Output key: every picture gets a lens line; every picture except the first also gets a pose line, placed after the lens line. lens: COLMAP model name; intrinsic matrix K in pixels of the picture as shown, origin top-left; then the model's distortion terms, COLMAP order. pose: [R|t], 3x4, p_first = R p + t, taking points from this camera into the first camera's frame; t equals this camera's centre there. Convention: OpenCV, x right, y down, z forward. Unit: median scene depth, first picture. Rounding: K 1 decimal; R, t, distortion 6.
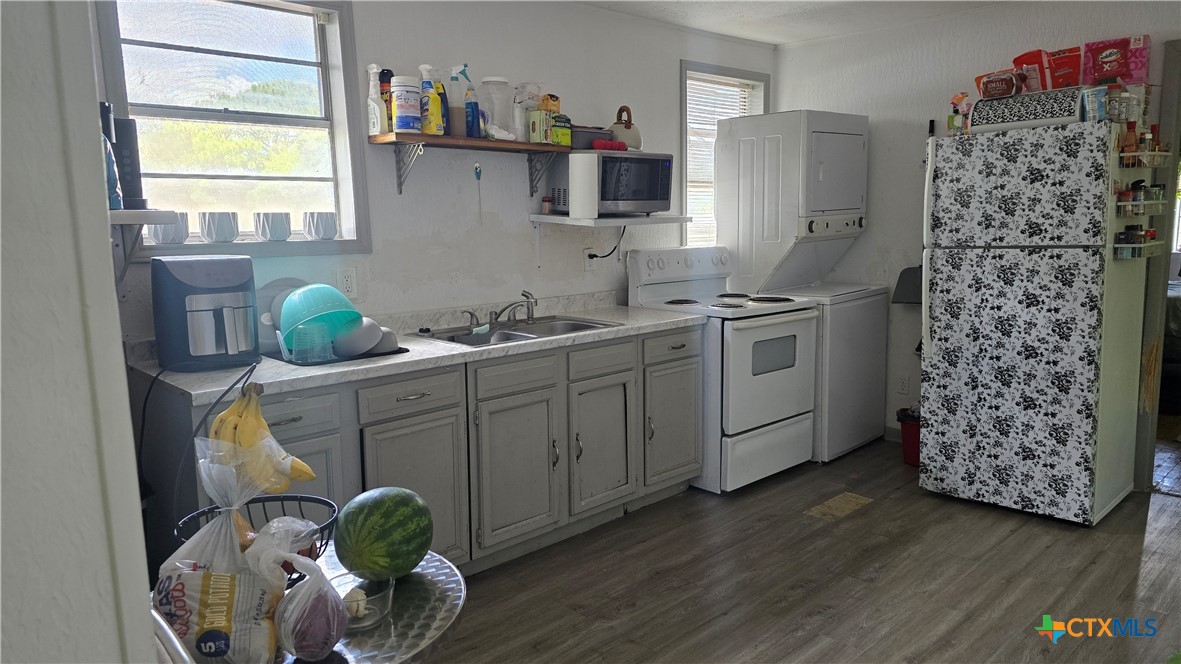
lens RADIAL K [[781.6, 0, 593.5], [0, 781.6, 321.4], [0, 0, 1]] dist [0.096253, -0.118118]
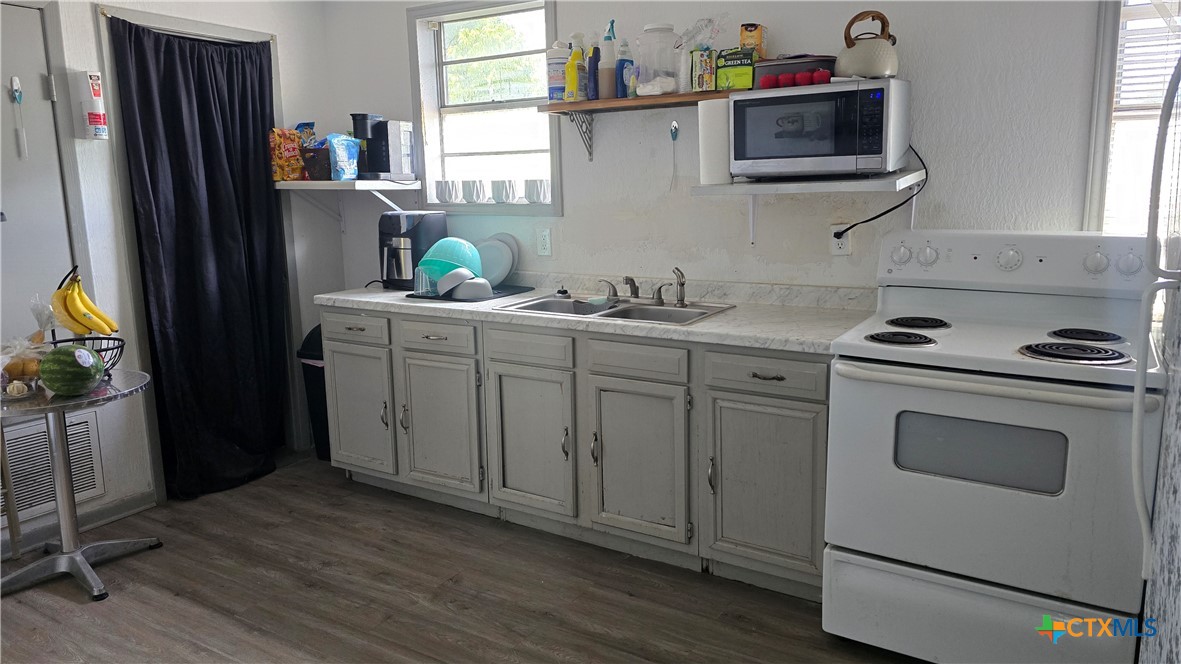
lens RADIAL K [[781.6, 0, 593.5], [0, 781.6, 321.4], [0, 0, 1]] dist [0.096253, -0.118118]
pose [[0.261297, 0.174141, -0.949420, 0.782051], [-0.115391, 0.982174, 0.148390, -0.108698], [0.958336, 0.070781, 0.276734, 0.740953]]
